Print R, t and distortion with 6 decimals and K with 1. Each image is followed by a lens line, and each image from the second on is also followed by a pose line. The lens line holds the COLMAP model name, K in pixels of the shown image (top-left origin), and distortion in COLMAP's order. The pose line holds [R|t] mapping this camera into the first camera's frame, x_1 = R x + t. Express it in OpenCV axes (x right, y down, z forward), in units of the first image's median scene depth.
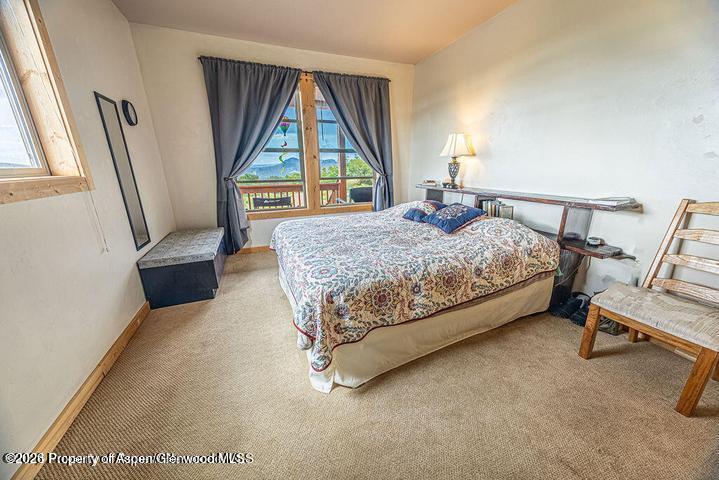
lens RADIAL K [[264.5, 0, 360.5], [0, 264.5, 242.1], [0, 0, 1]] dist [0.041681, -0.005532]
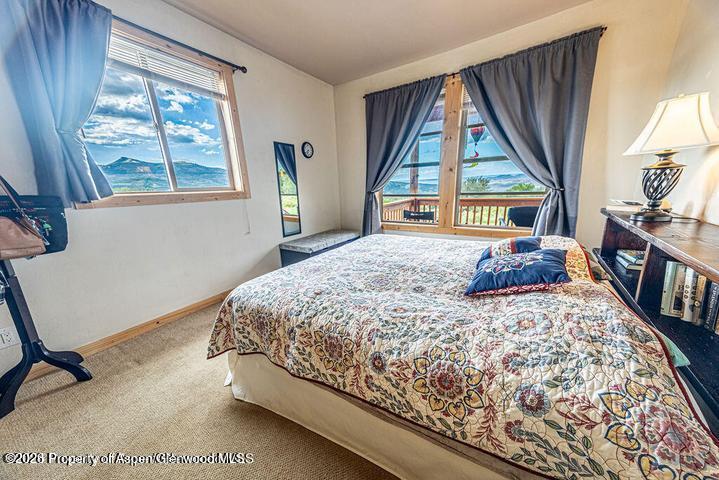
lens RADIAL K [[255.5, 0, 365.4], [0, 255.5, 242.6], [0, 0, 1]] dist [0.096140, 0.000000]
pose [[0.582899, 0.181880, -0.791927, 0.608541], [-0.204927, 0.976027, 0.073325, -0.136033], [0.786278, 0.119546, 0.606197, 0.428896]]
